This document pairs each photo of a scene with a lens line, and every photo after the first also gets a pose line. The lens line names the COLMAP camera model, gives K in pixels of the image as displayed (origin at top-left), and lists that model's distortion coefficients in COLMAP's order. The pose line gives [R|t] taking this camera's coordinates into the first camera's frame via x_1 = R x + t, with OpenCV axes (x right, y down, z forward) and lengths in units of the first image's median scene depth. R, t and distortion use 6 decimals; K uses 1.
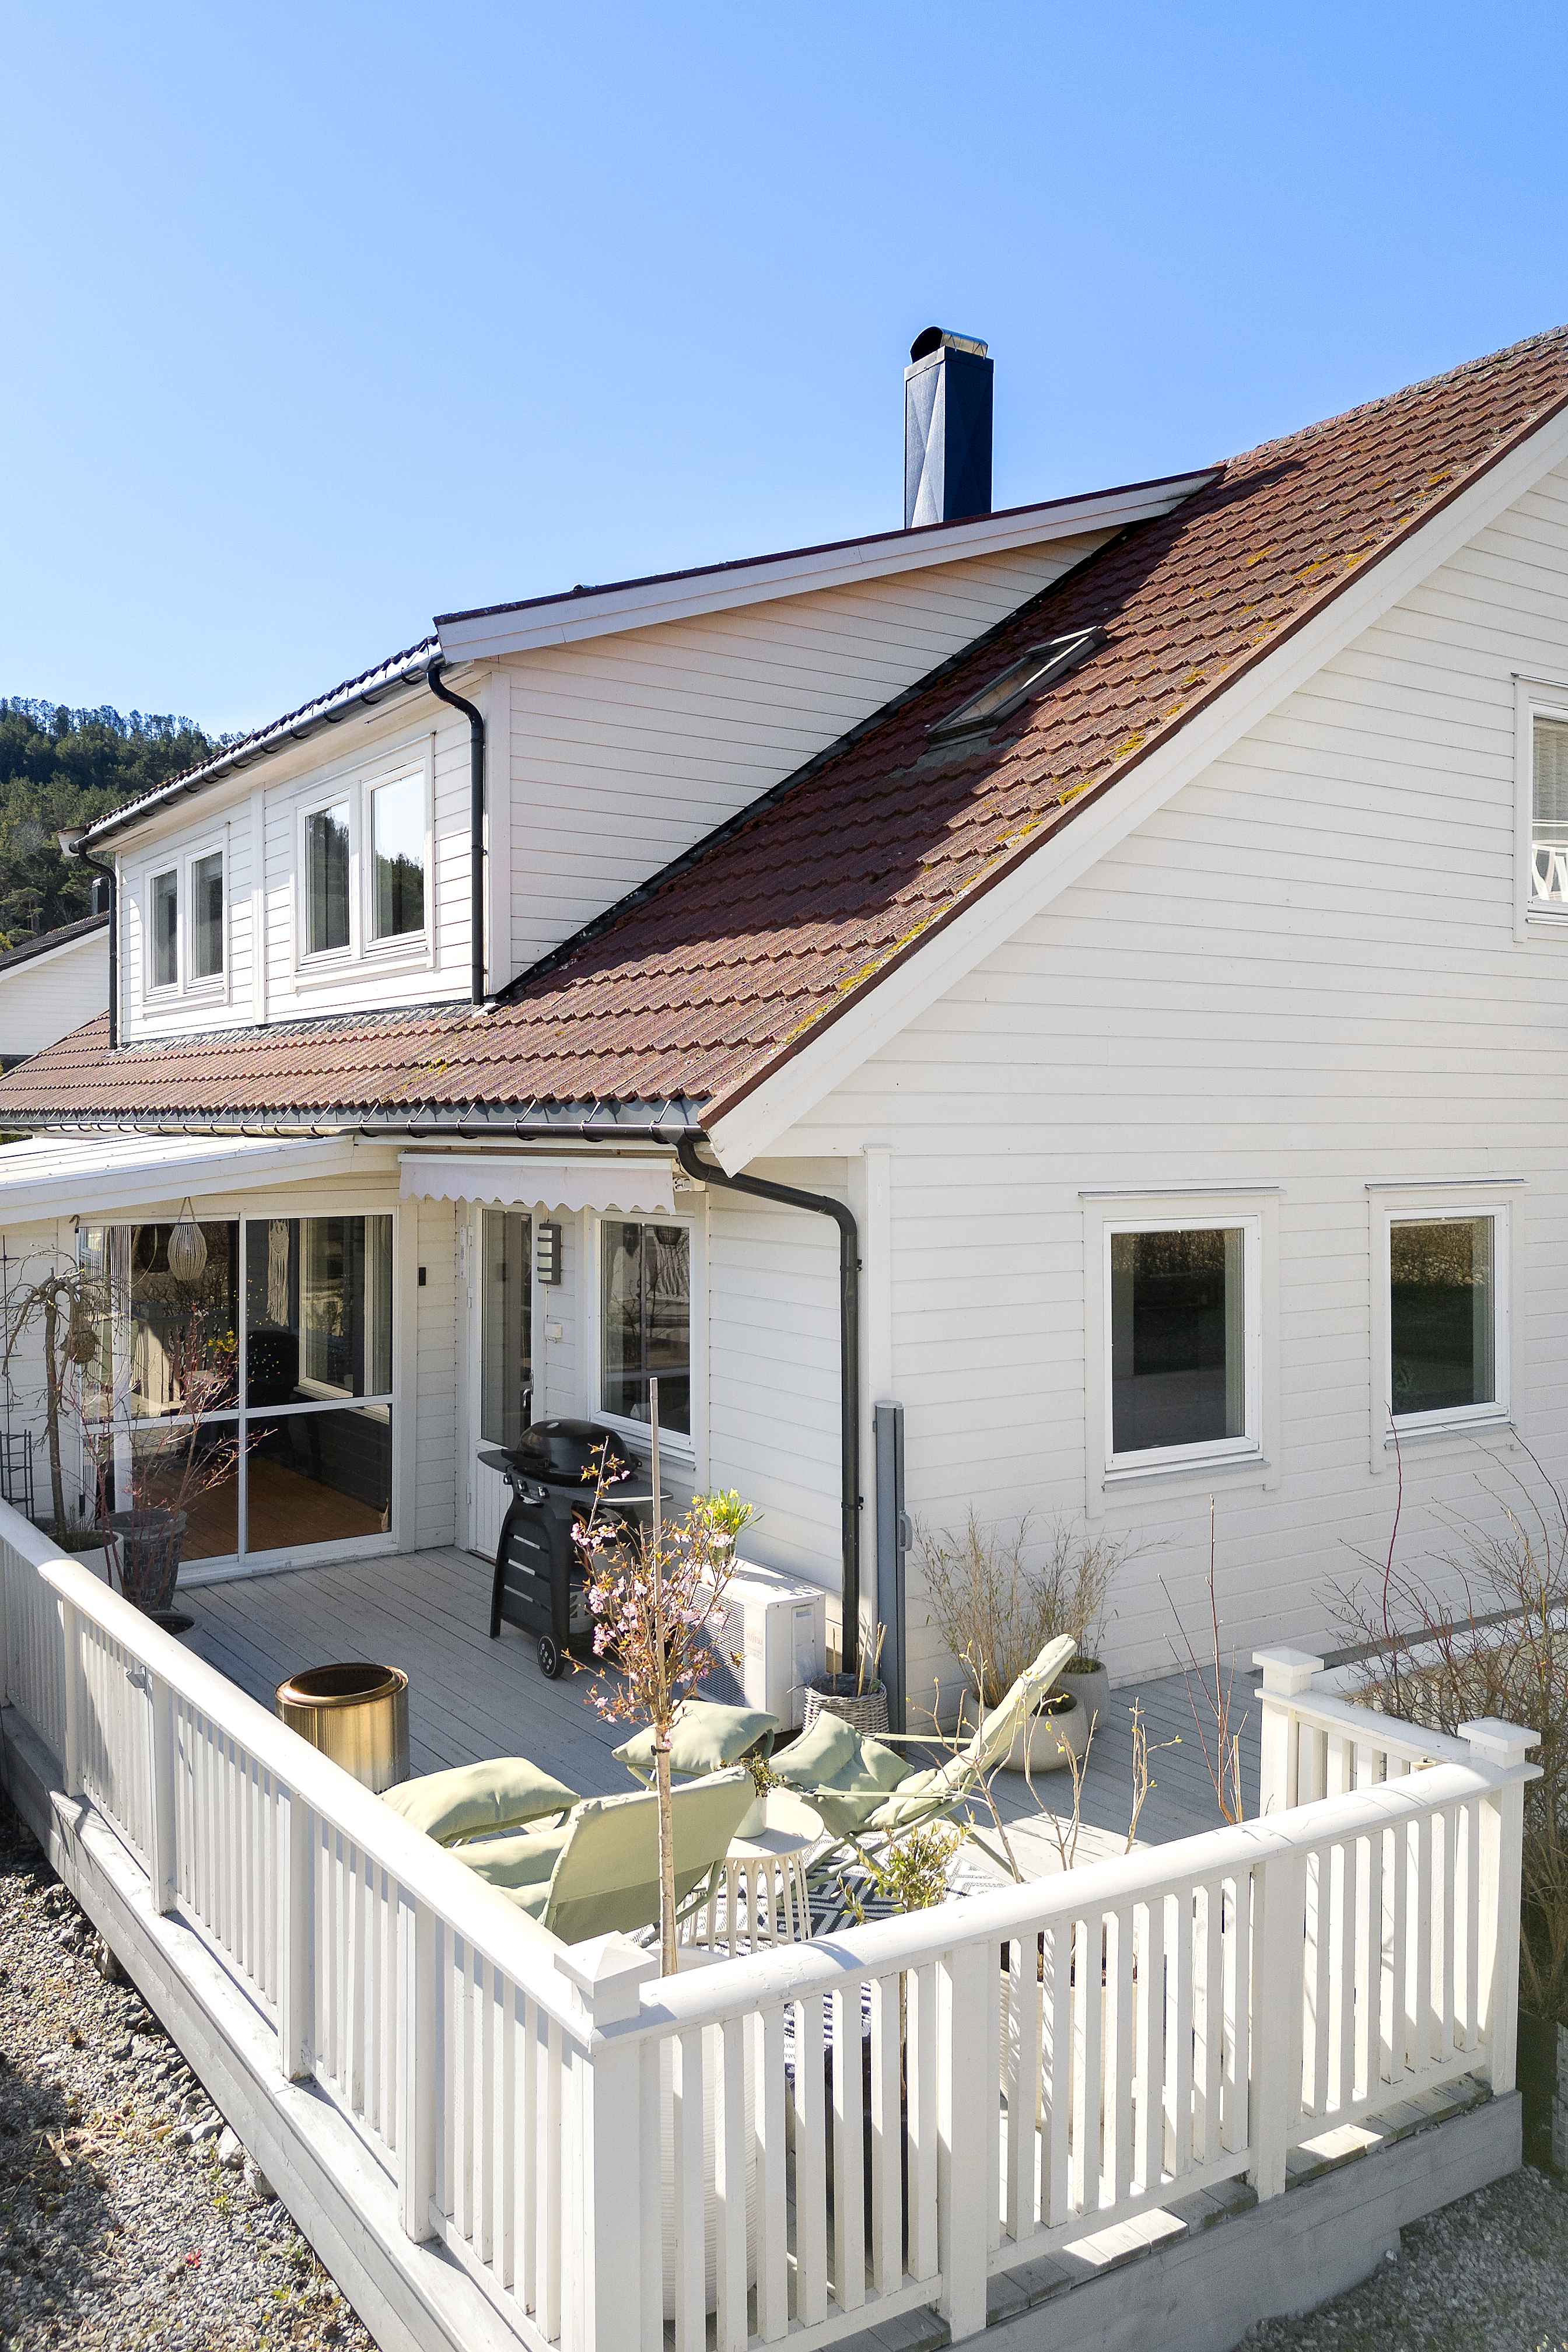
lens RADIAL K [[1758.9, 0, 683.8], [0, 1758.9, 1132.6], [0, 0, 1]] dist [0.074598, -0.070309]
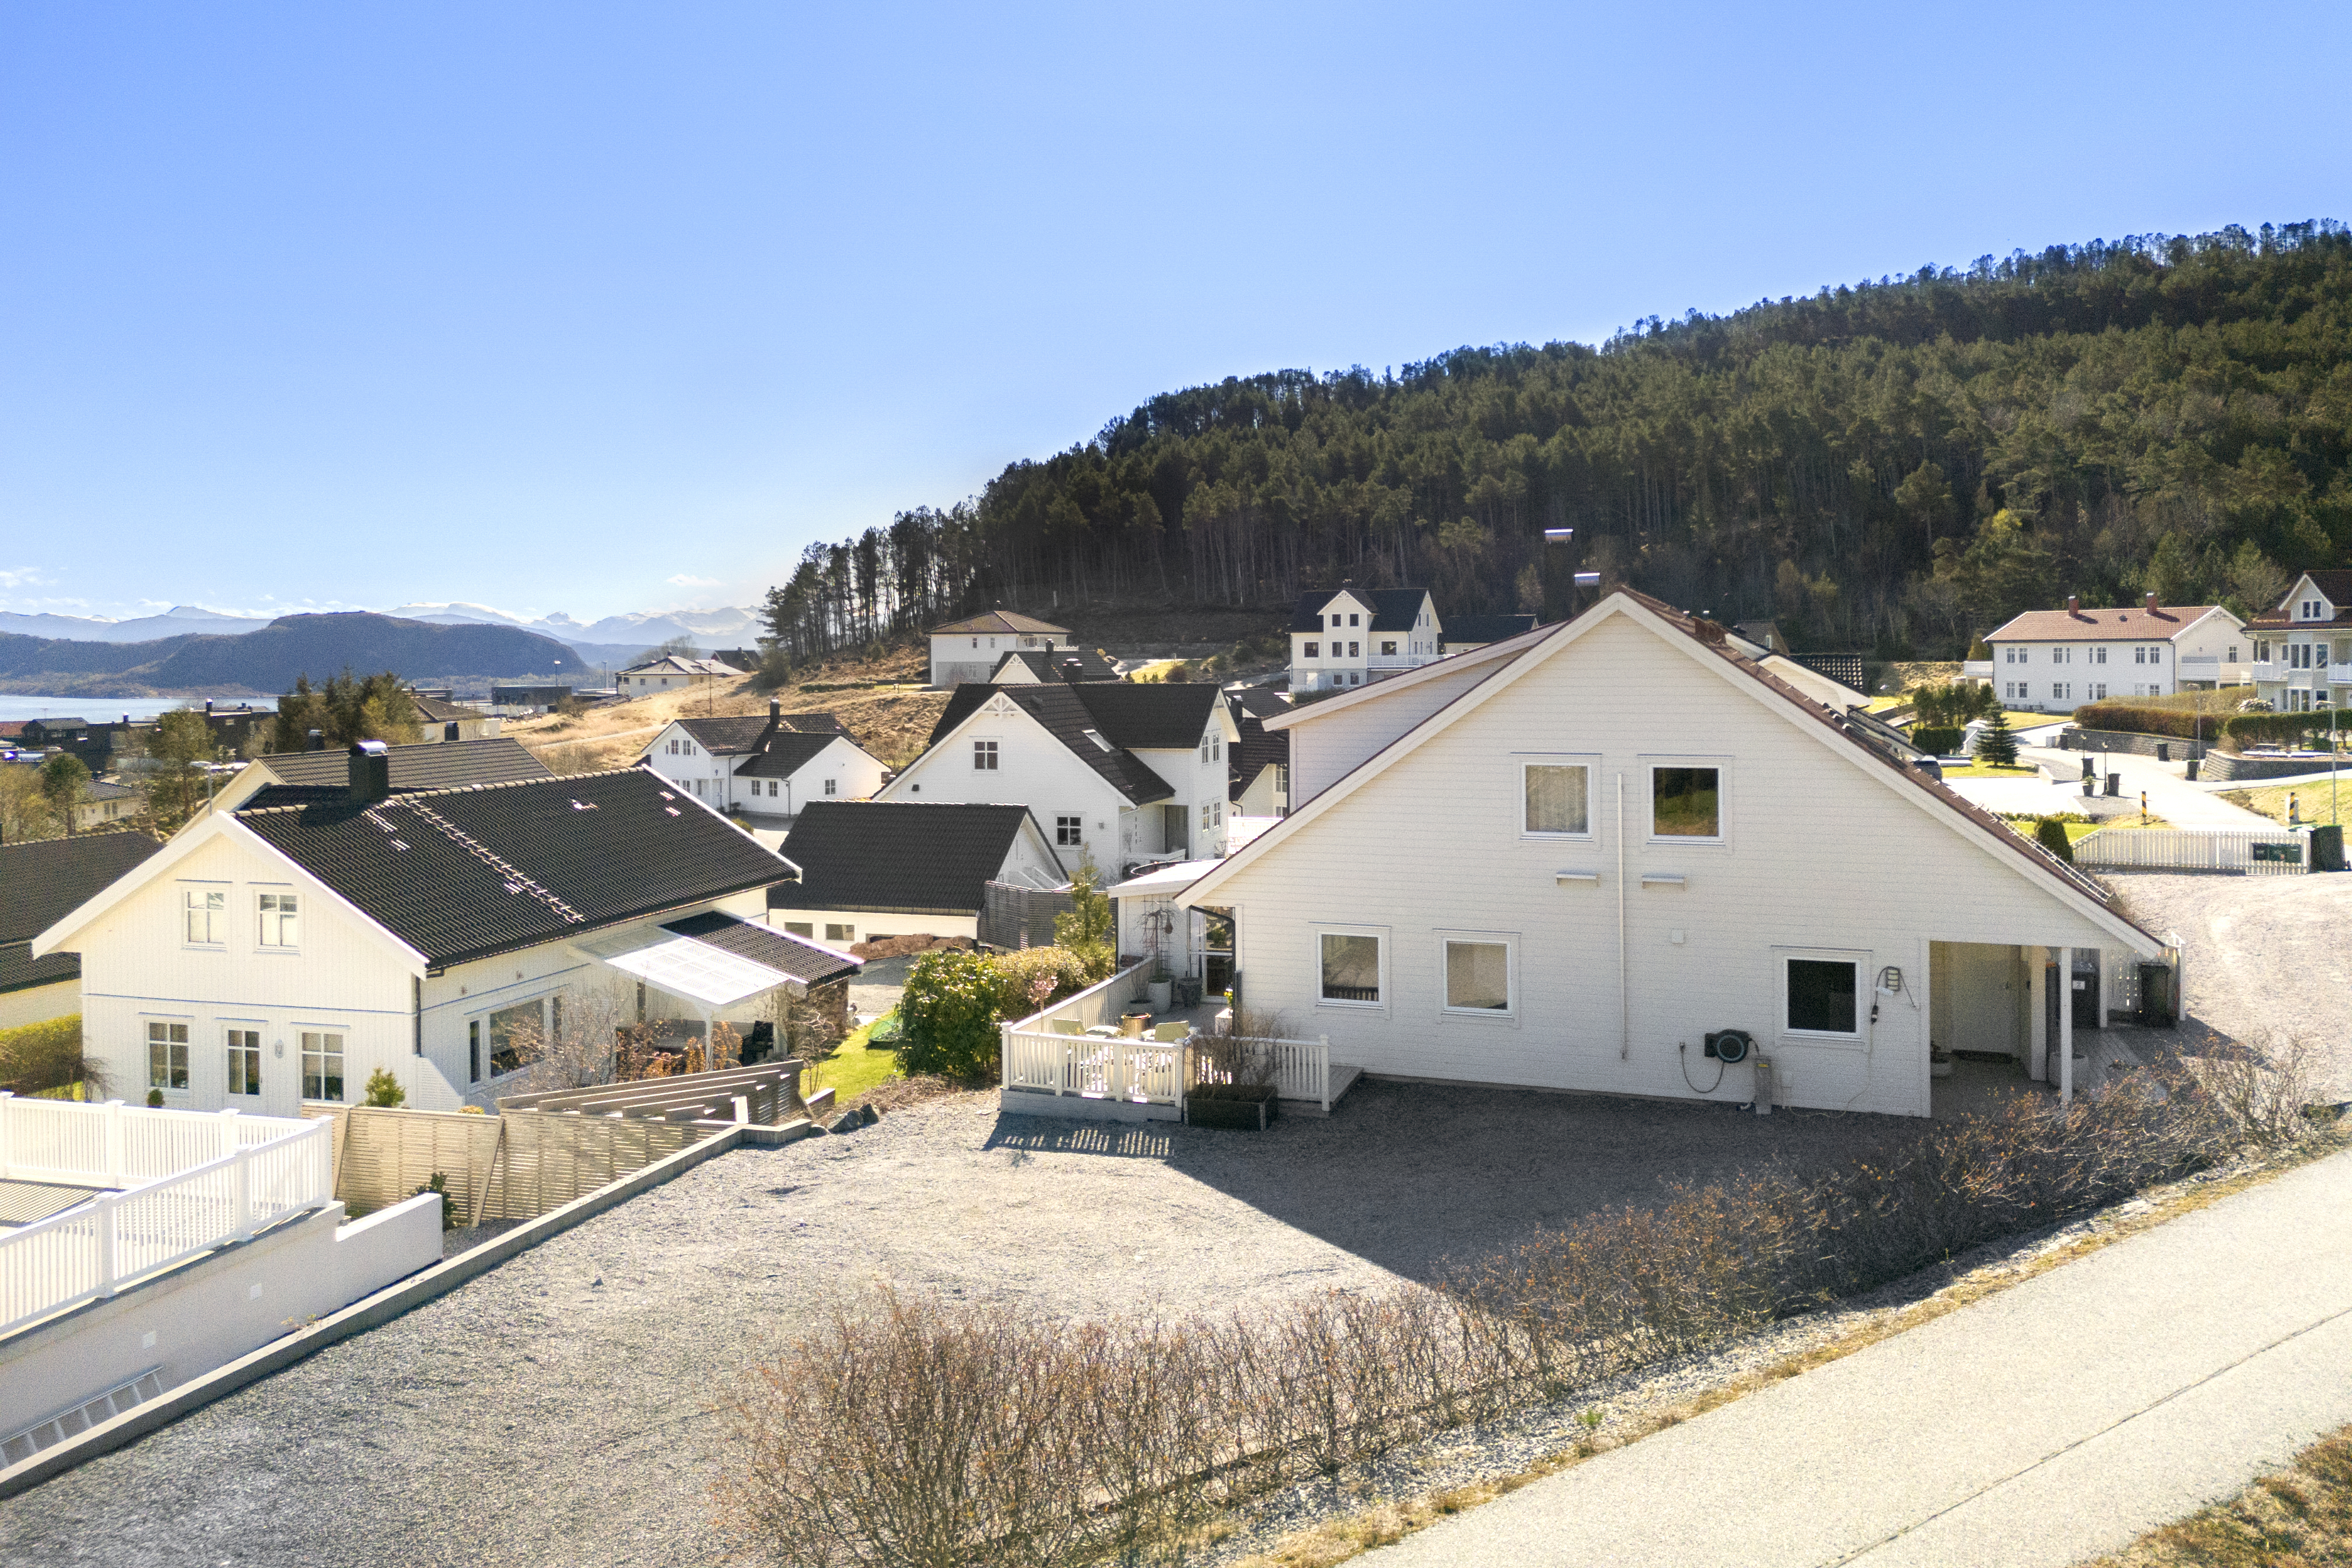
lens RADIAL K [[1728.4, 0, 1178.9], [0, 1728.4, 705.3], [0, 0, 1]] dist [0.067393, -0.053490]
pose [[0.628961, 0.019490, -0.777193, 2.507002], [0.001308, 0.999658, 0.026128, -0.449980], [0.777436, -0.017450, 0.628720, -1.255832]]
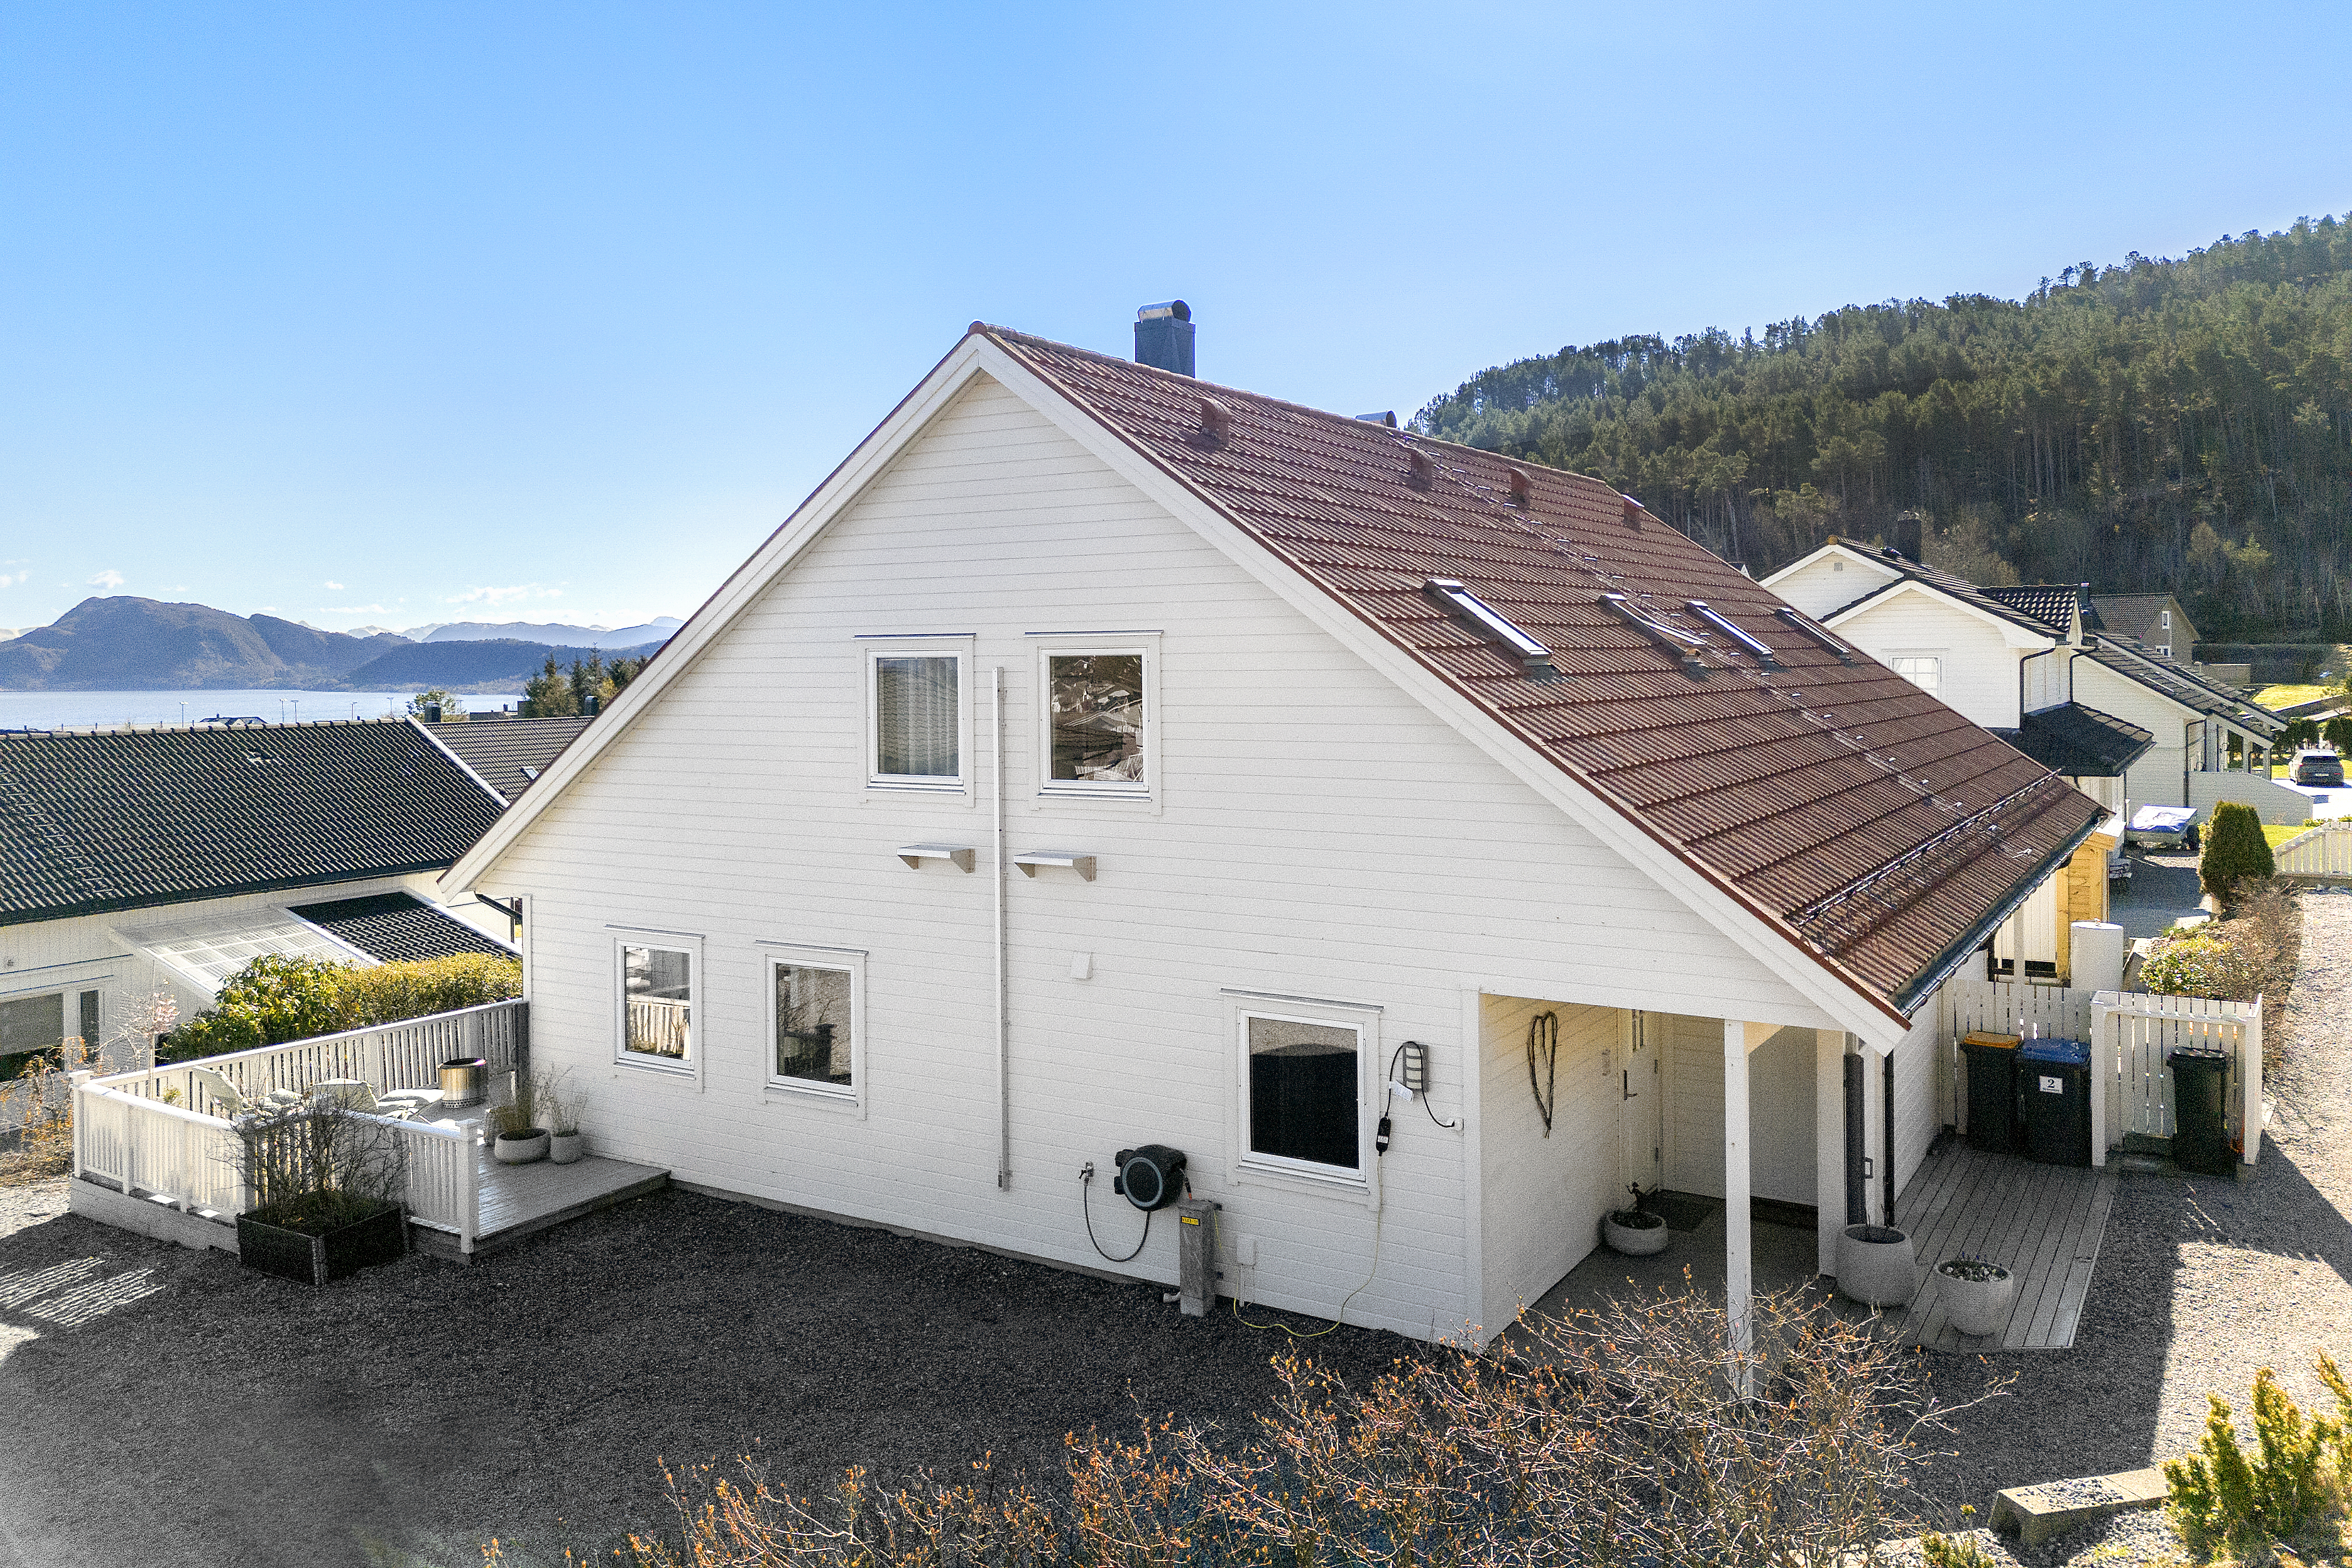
lens RADIAL K [[1728.4, 0, 1178.9], [0, 1728.4, 705.3], [0, 0, 1]] dist [0.067393, -0.053490]
pose [[0.436639, 0.023339, -0.899334, 2.217644], [-0.000716, 0.999672, 0.025595, -0.260648], [0.899636, -0.010532, 0.436513, 0.646549]]
